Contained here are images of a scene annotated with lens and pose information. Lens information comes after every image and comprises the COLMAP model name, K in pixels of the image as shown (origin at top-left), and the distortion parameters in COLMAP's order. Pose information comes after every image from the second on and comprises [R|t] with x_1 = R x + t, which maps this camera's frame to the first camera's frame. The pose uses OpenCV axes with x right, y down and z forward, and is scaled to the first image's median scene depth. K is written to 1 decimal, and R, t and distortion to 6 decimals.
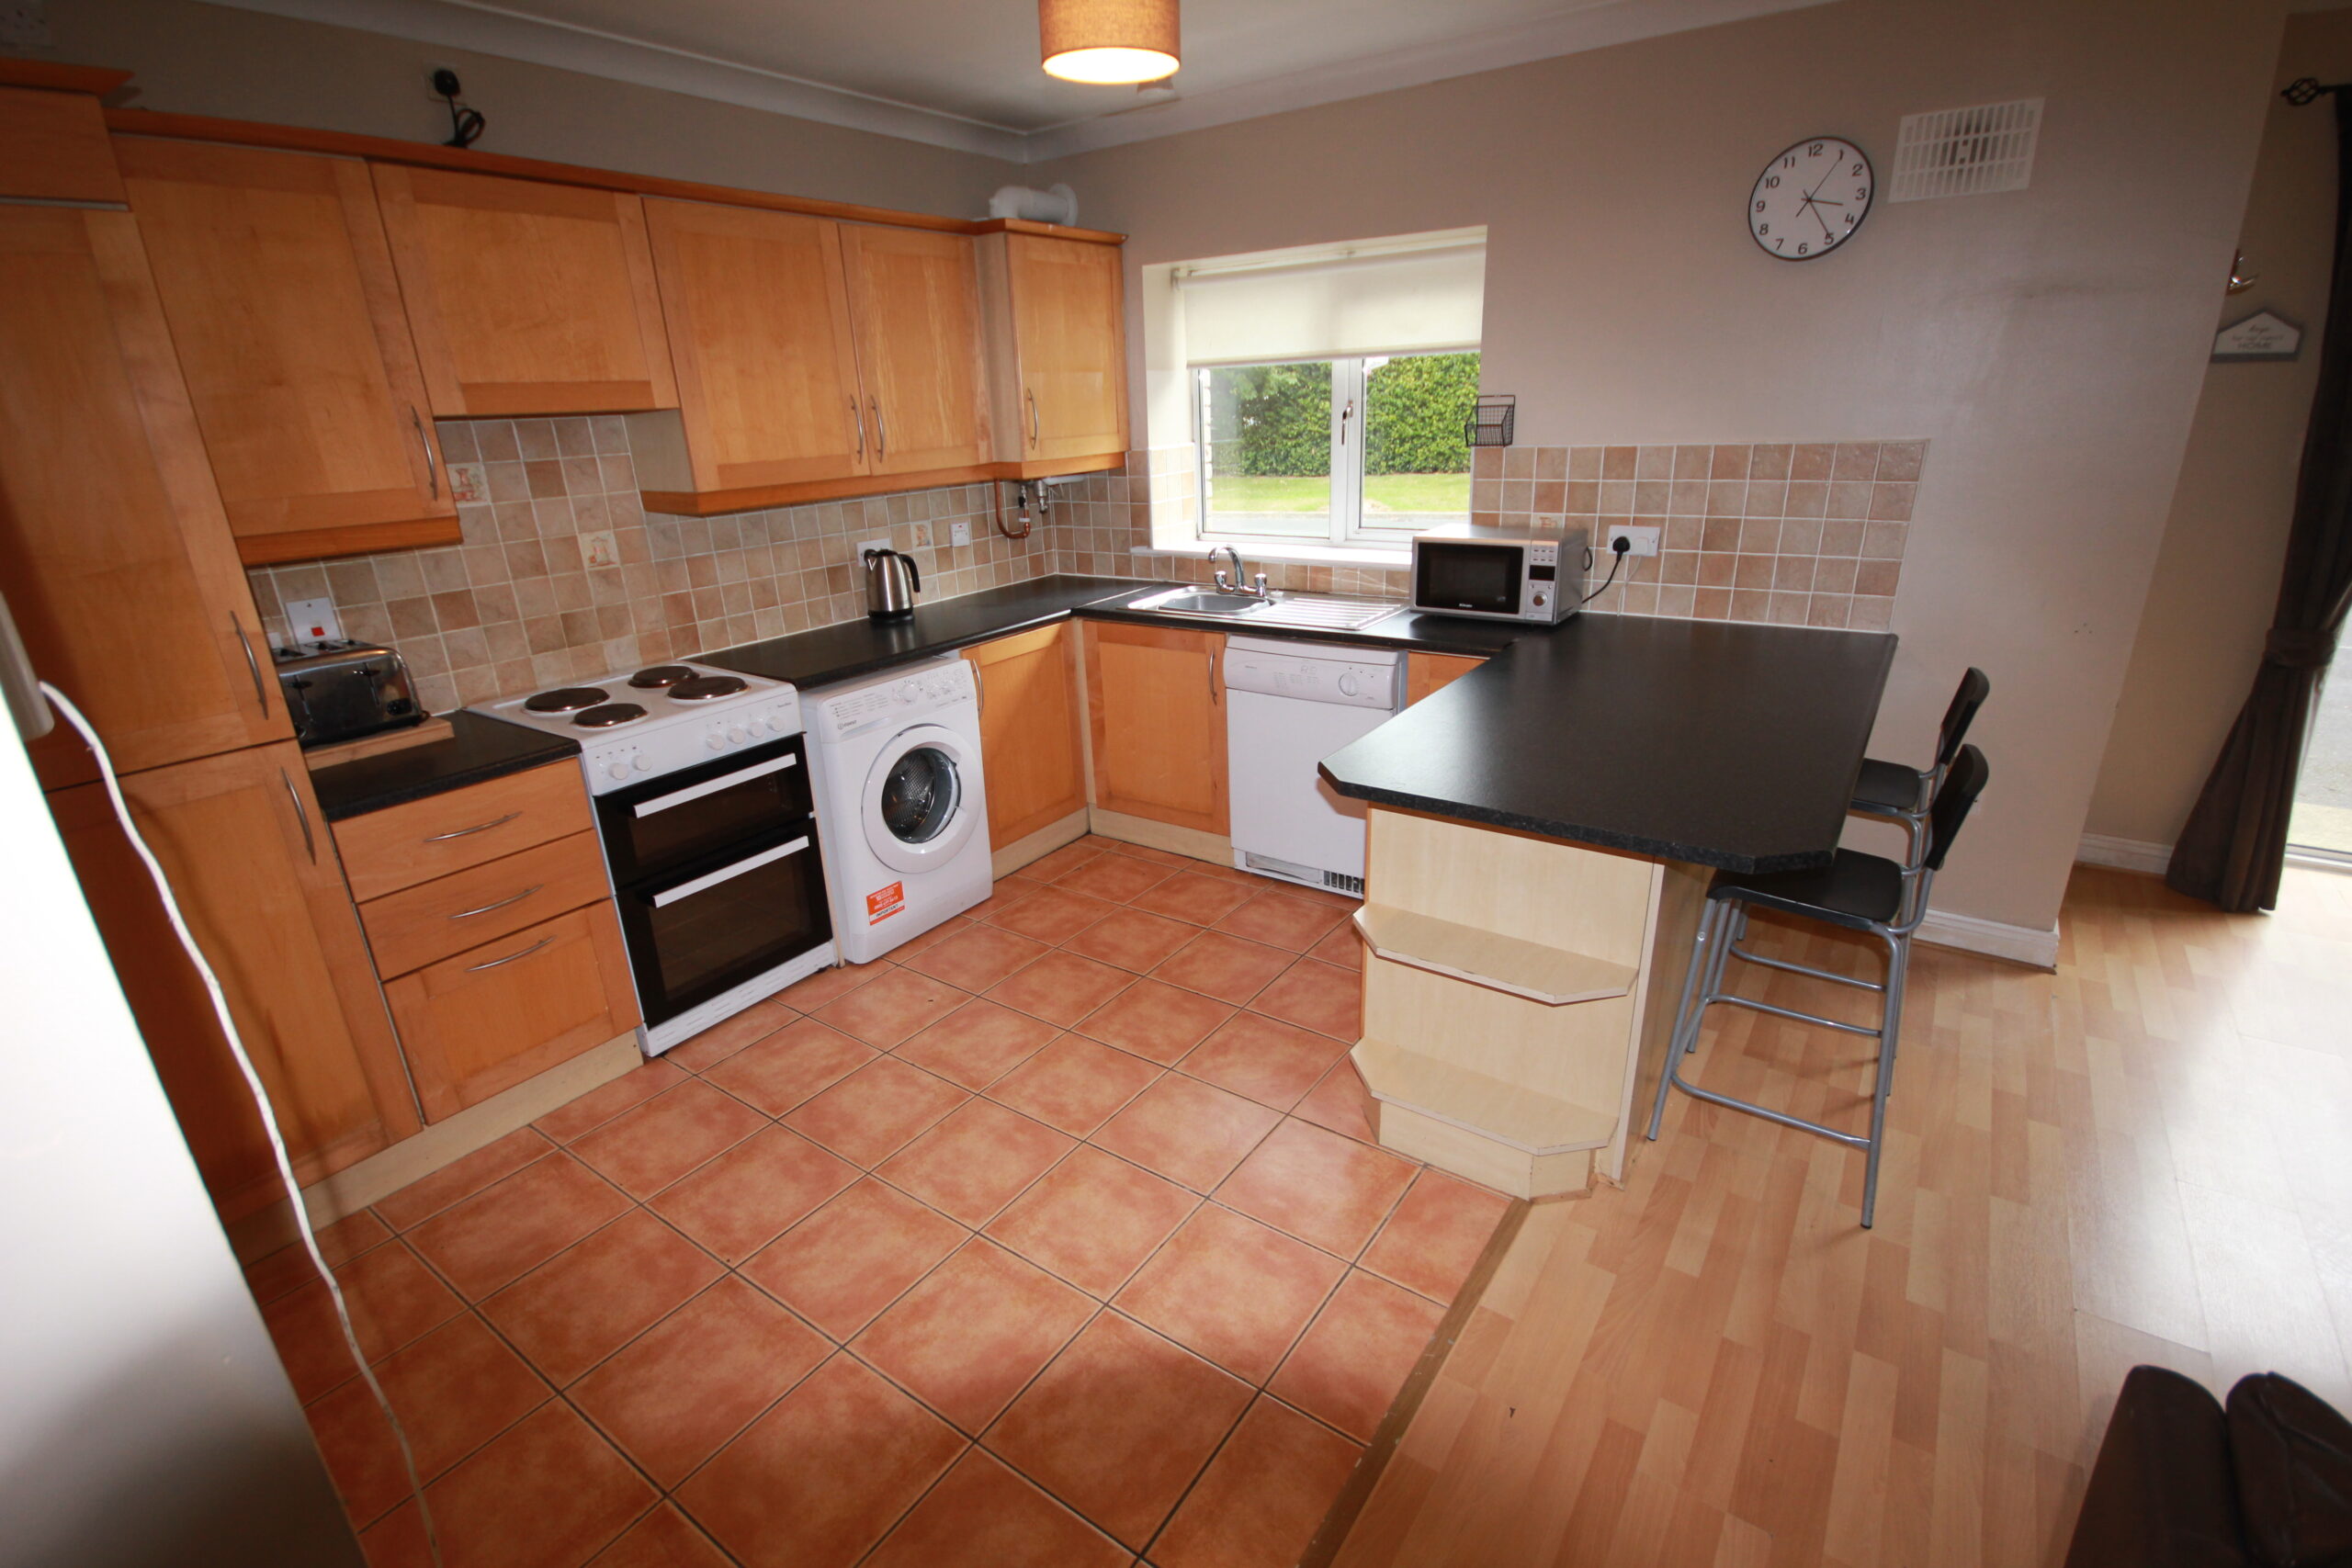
lens RADIAL K [[1078.2, 0, 1169.3], [0, 1078.2, 800.3], [0, 0, 1]] dist [0.010383, -0.013108]
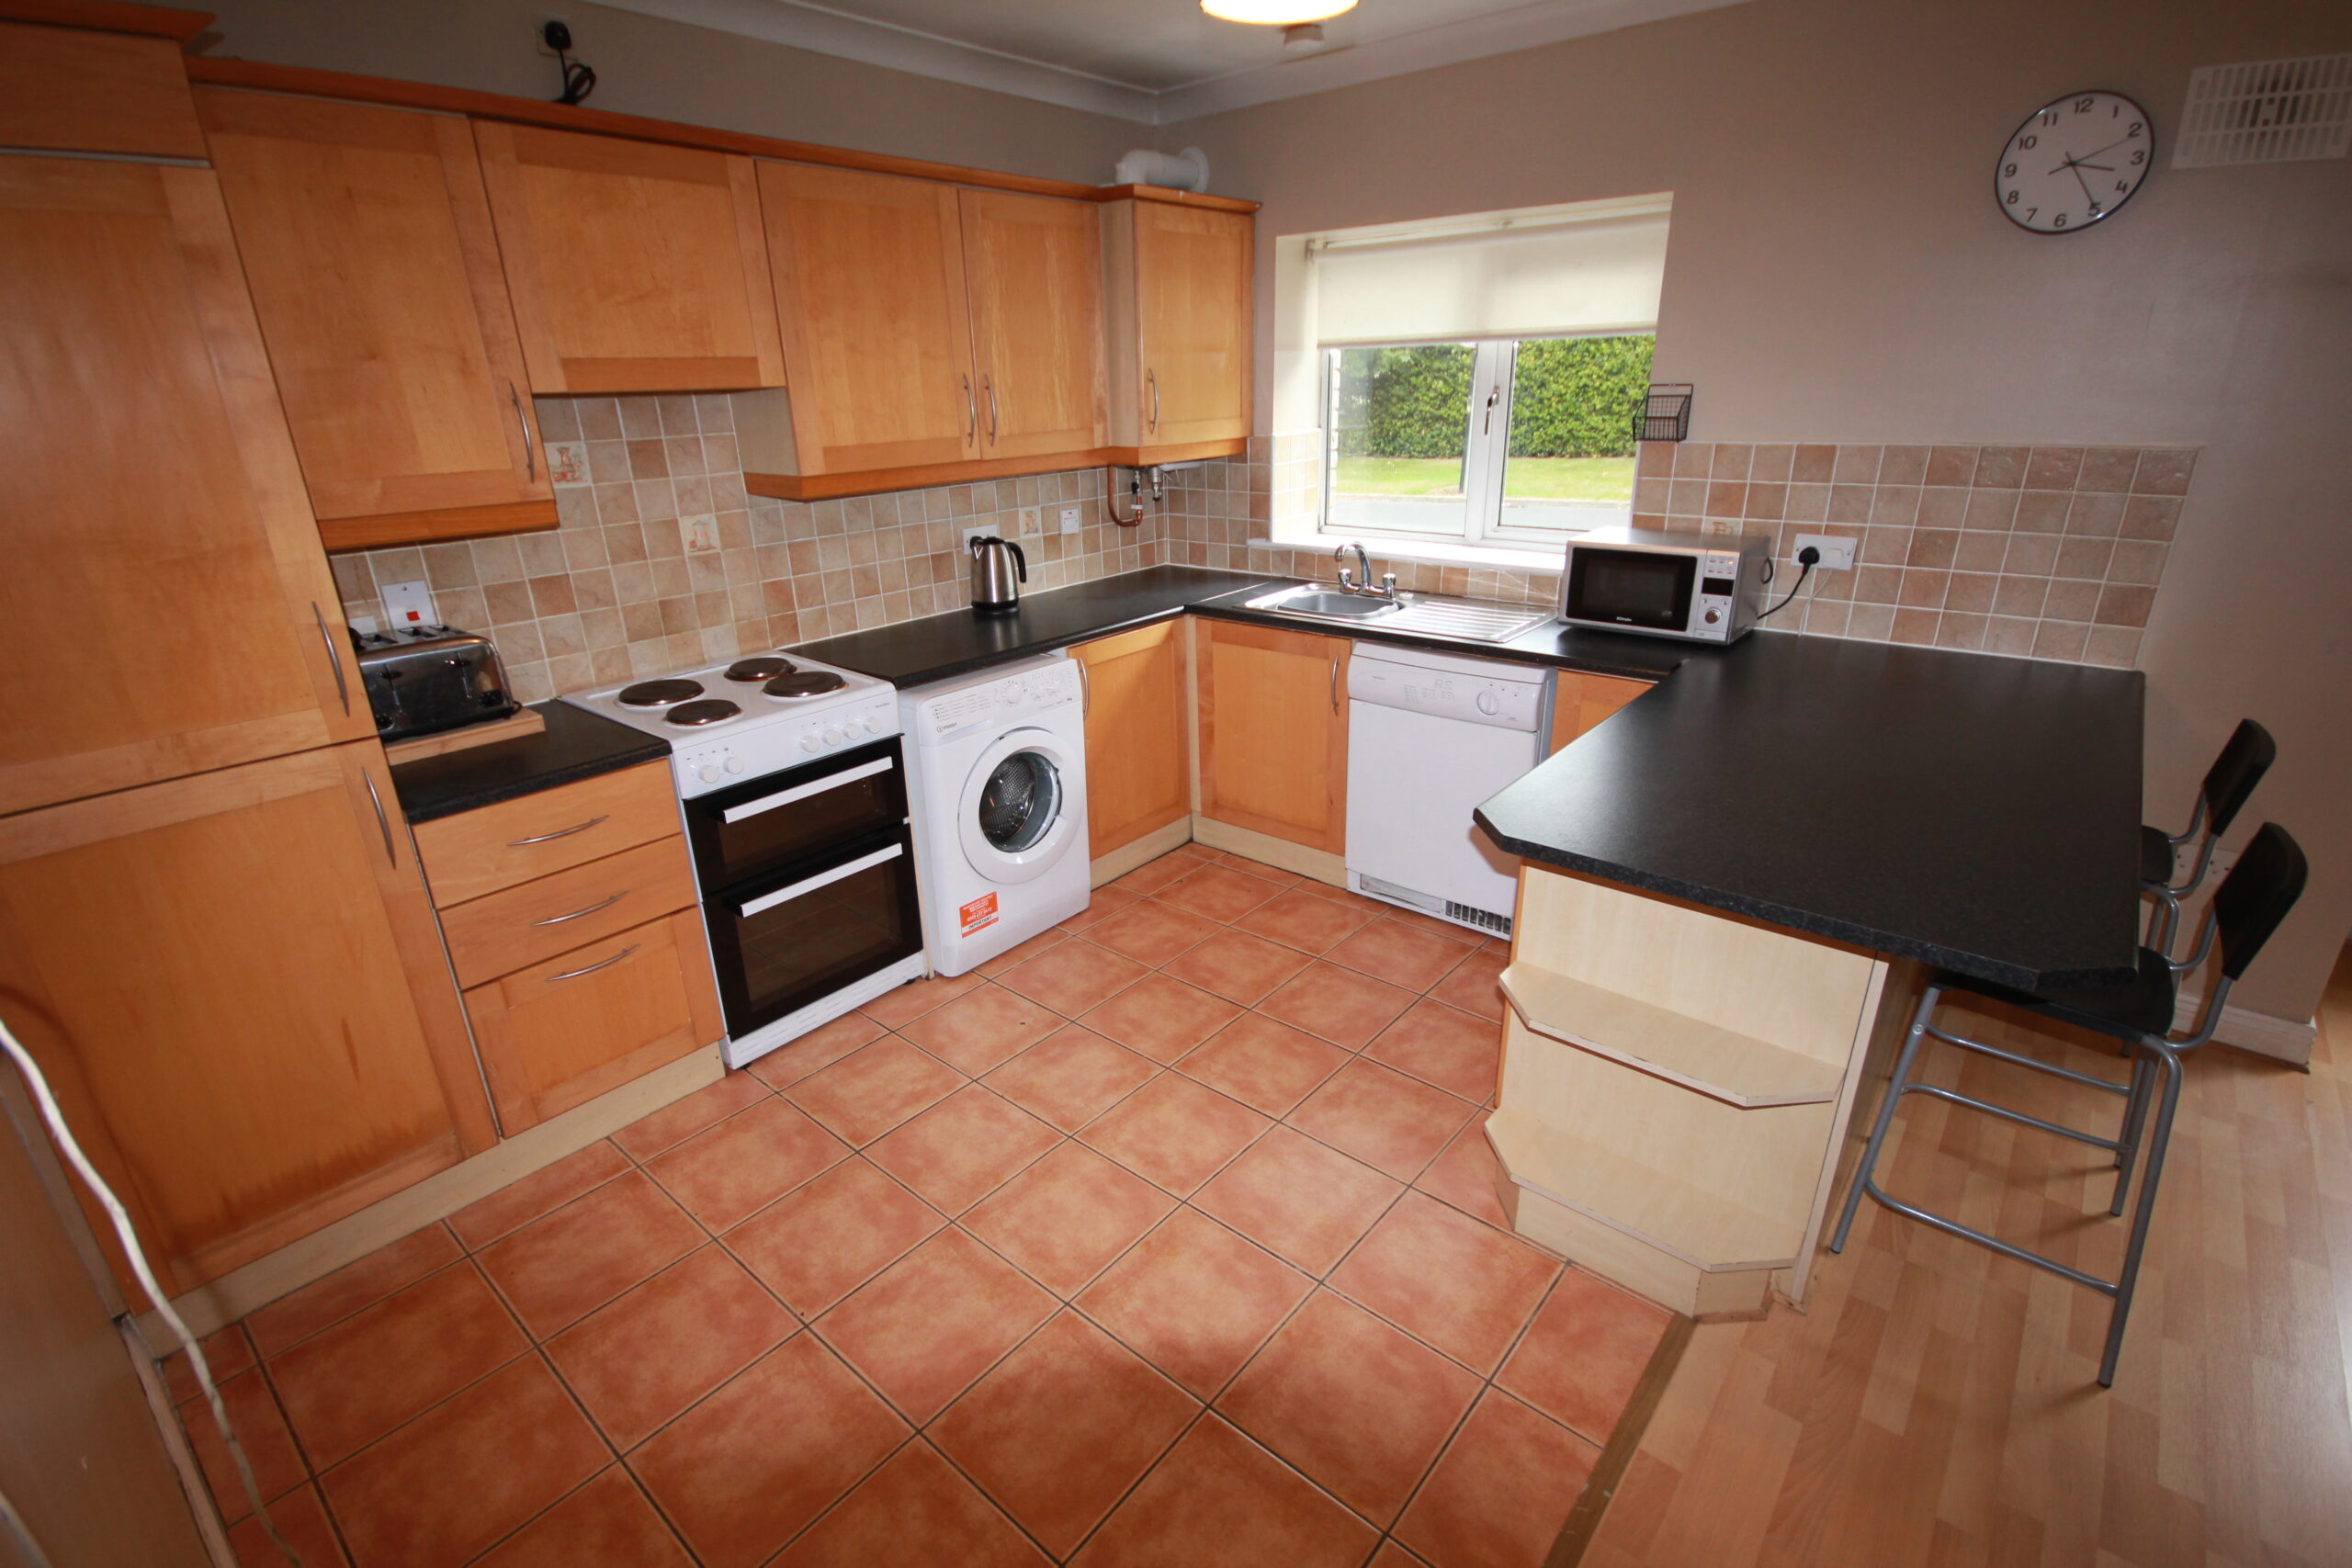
lens RADIAL K [[1078.2, 0, 1169.1], [0, 1078.2, 801.7], [0, 0, 1]] dist [0.010383, -0.013108]
pose [[0.995914, 0.044976, -0.078309, -0.032307], [-0.043290, 0.998796, 0.023097, -0.039665], [0.079254, -0.019612, 0.996662, 0.084581]]
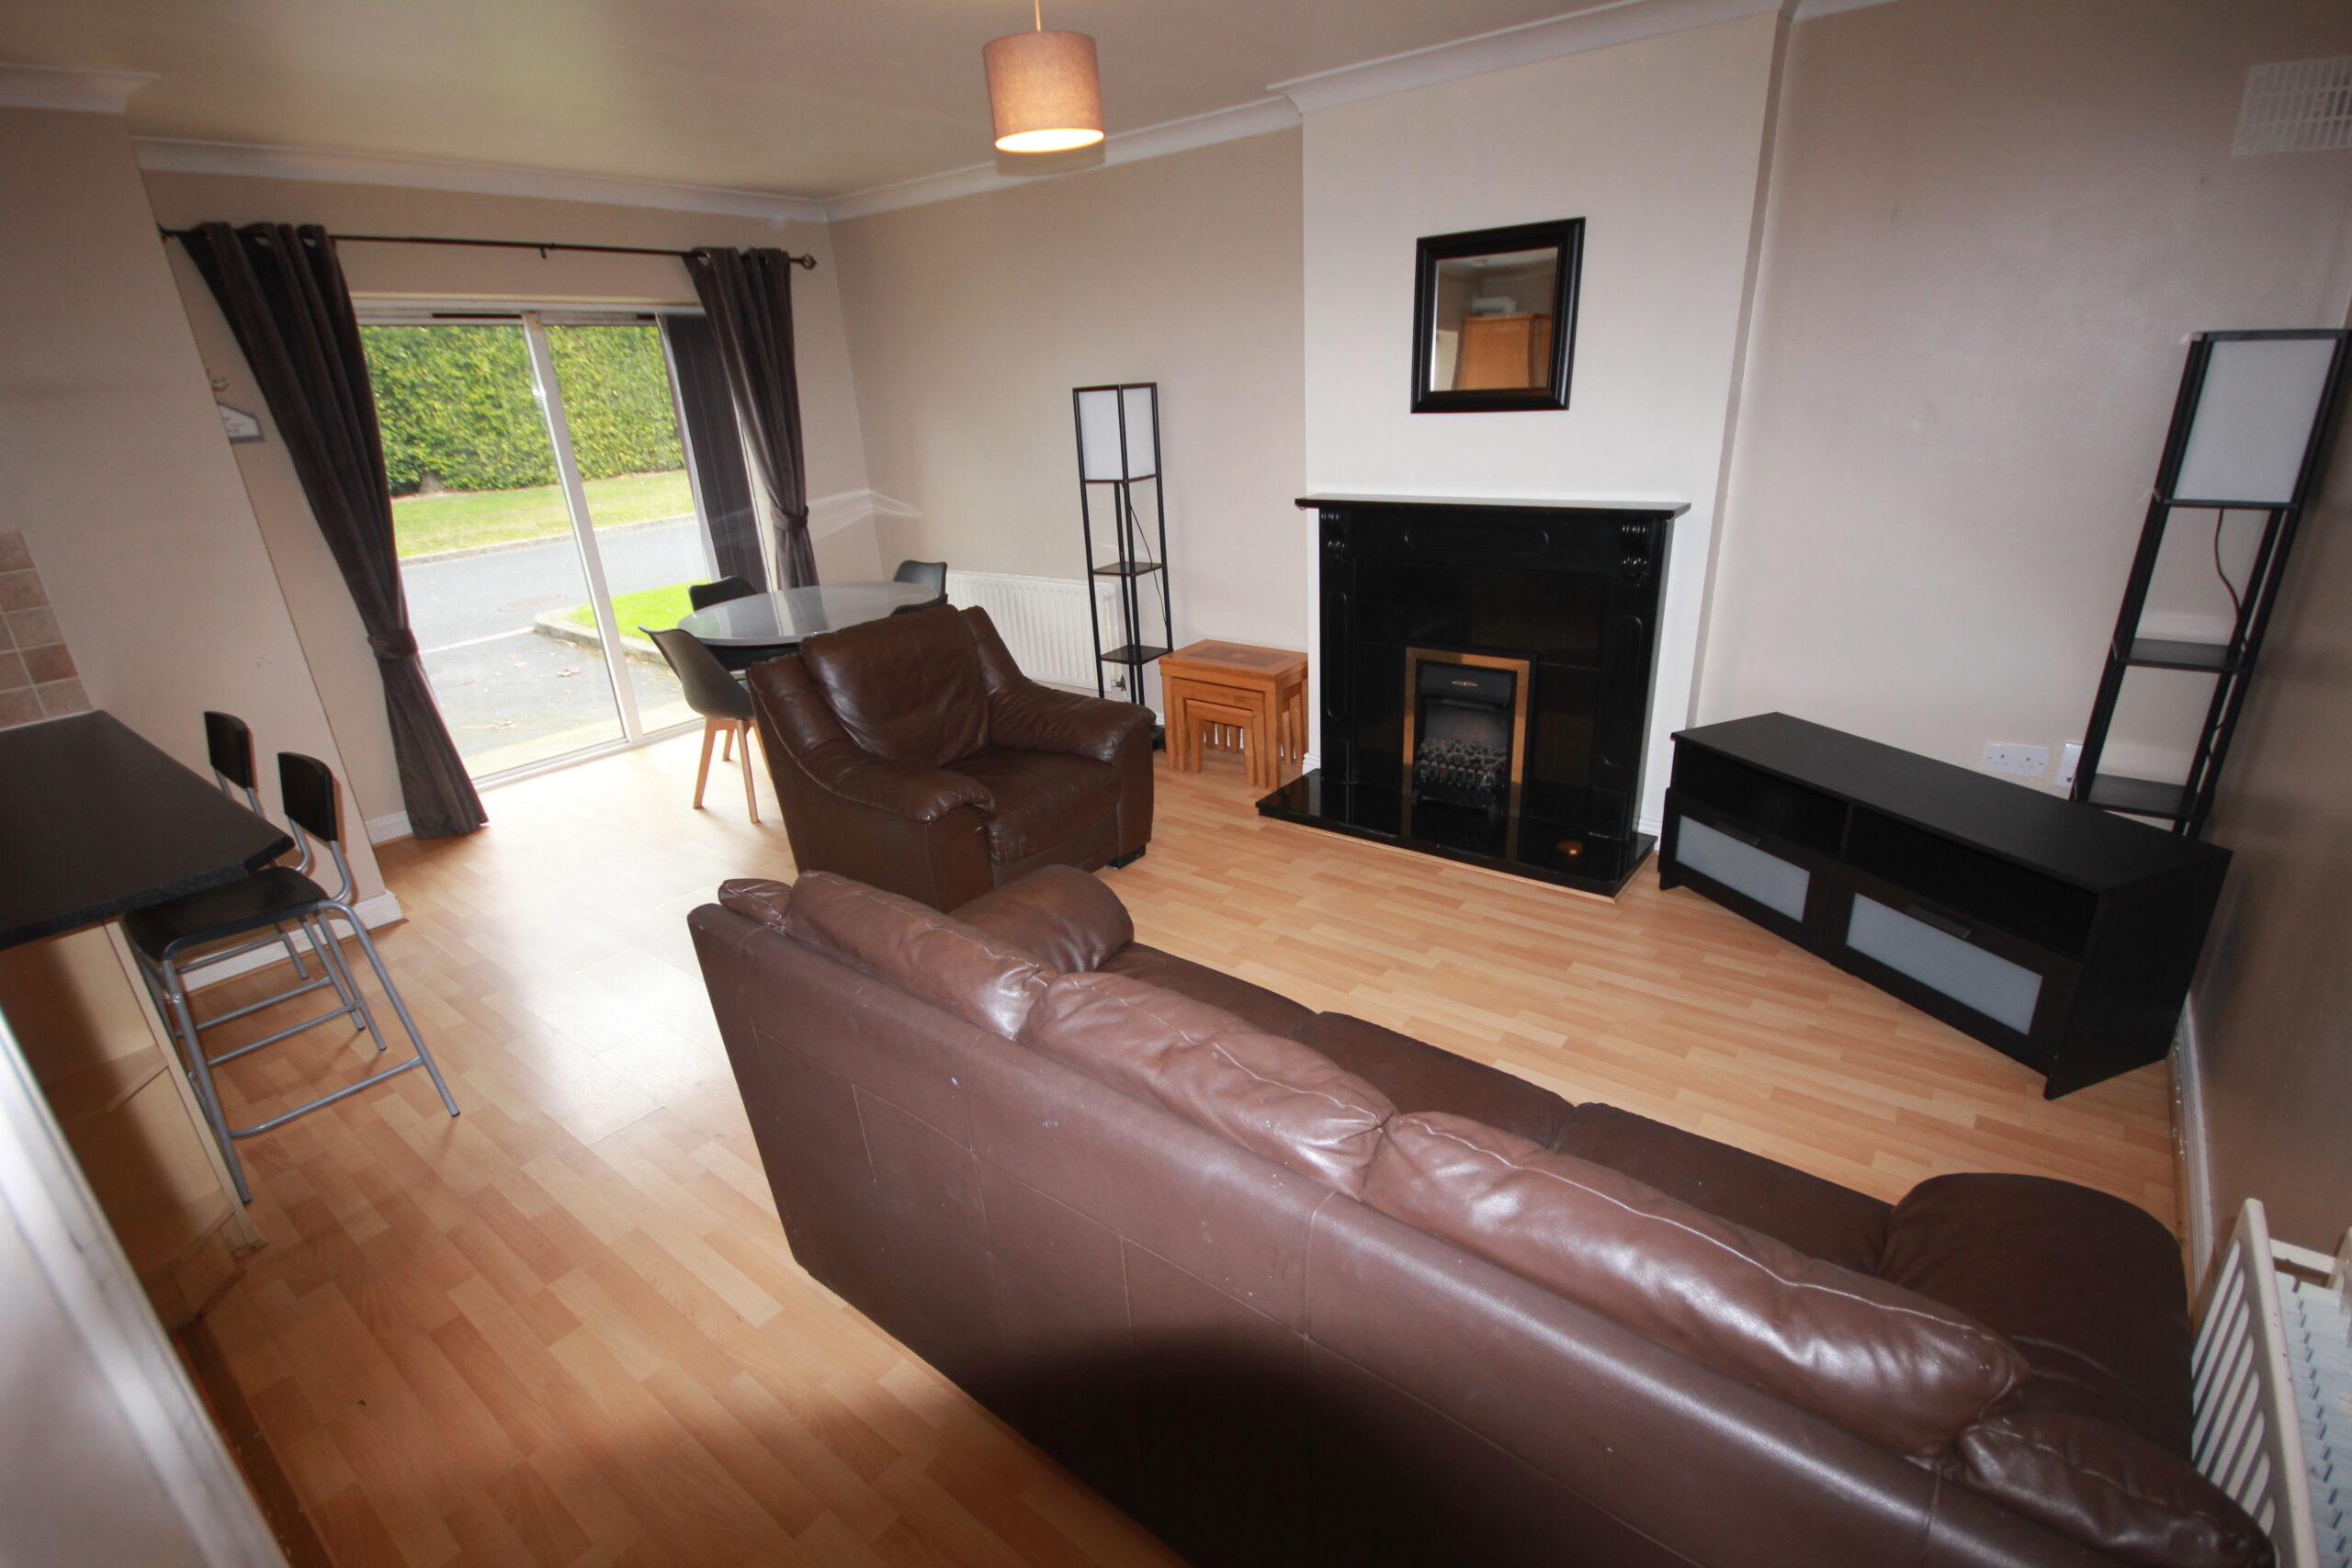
lens RADIAL K [[1078.2, 0, 1170.3], [0, 1078.2, 799.8], [0, 0, 1]] dist [0.010383, -0.013108]
pose [[0.054669, -0.329742, 0.942487, -0.287494], [0.397877, 0.872919, 0.282324, 0.039648], [-0.915809, 0.359559, 0.178918, -0.089077]]
